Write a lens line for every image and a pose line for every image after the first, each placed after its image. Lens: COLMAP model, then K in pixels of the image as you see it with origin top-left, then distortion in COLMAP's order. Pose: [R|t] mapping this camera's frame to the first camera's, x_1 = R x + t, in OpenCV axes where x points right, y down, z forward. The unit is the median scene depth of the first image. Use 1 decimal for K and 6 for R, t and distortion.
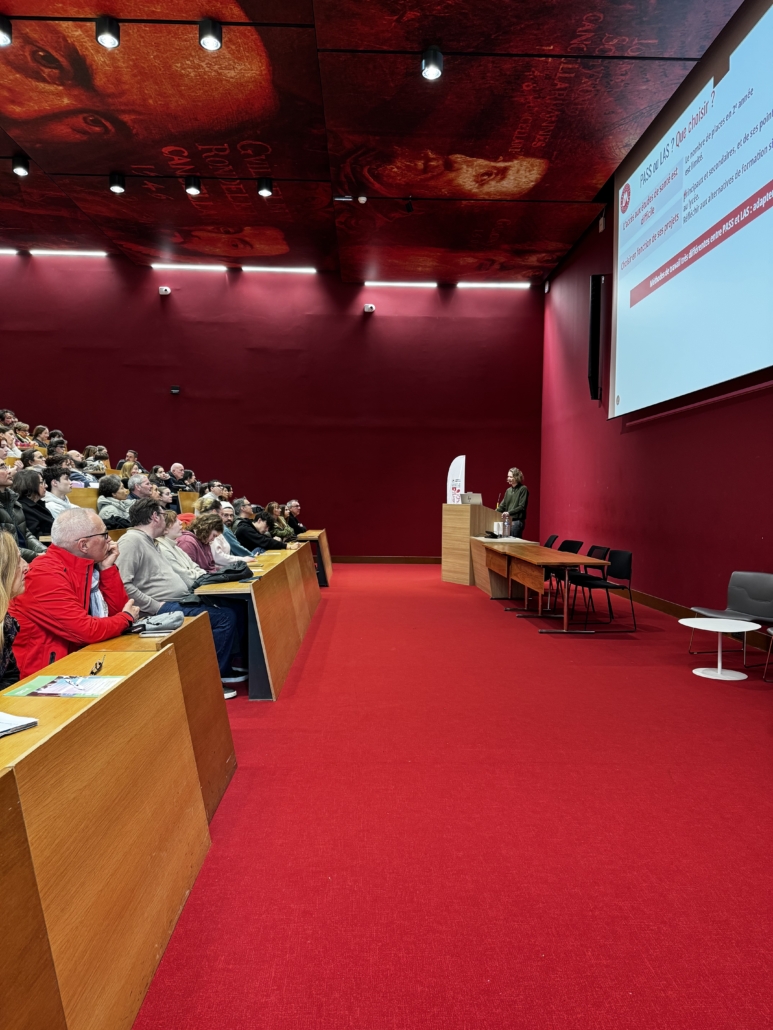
lens RADIAL K [[716.7, 0, 382.0], [0, 716.7, 518.4], [0, 0, 1]] dist [0.042120, -0.049650]
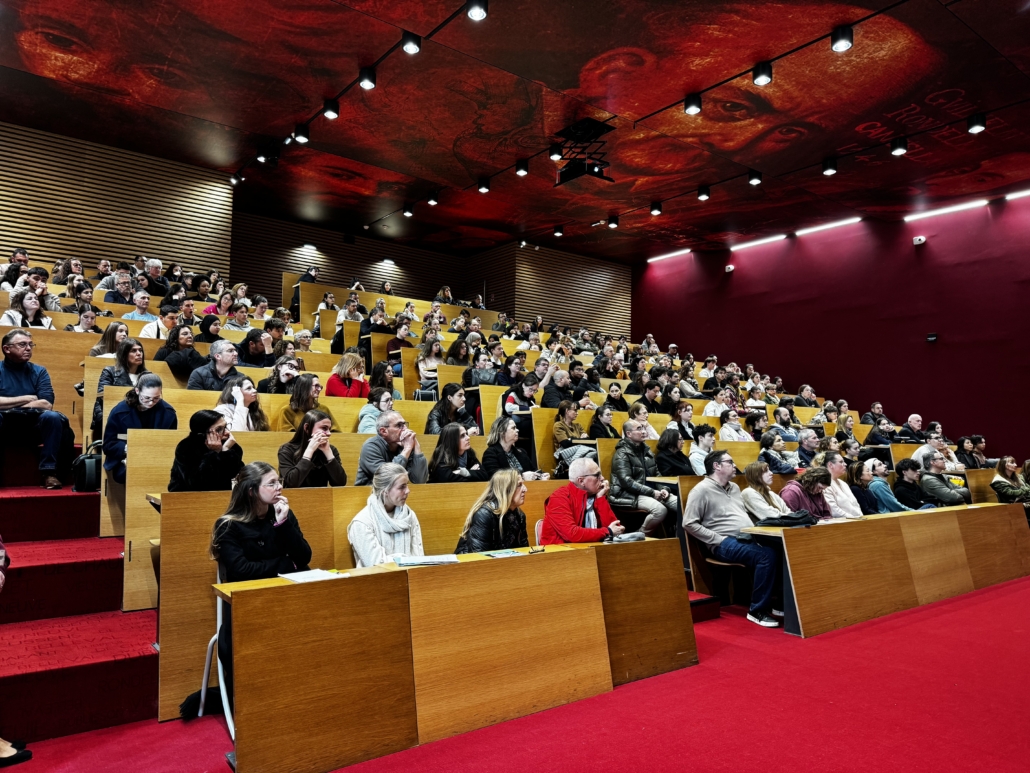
lens RADIAL K [[716.7, 0, 512.1], [0, 716.7, 390.3], [0, 0, 1]] dist [0.042120, -0.049650]
pose [[0.586014, -0.051157, -0.808685, 0.283573], [-0.034436, 0.995531, -0.087930, -0.006907], [0.809569, 0.079376, 0.581633, -0.022256]]
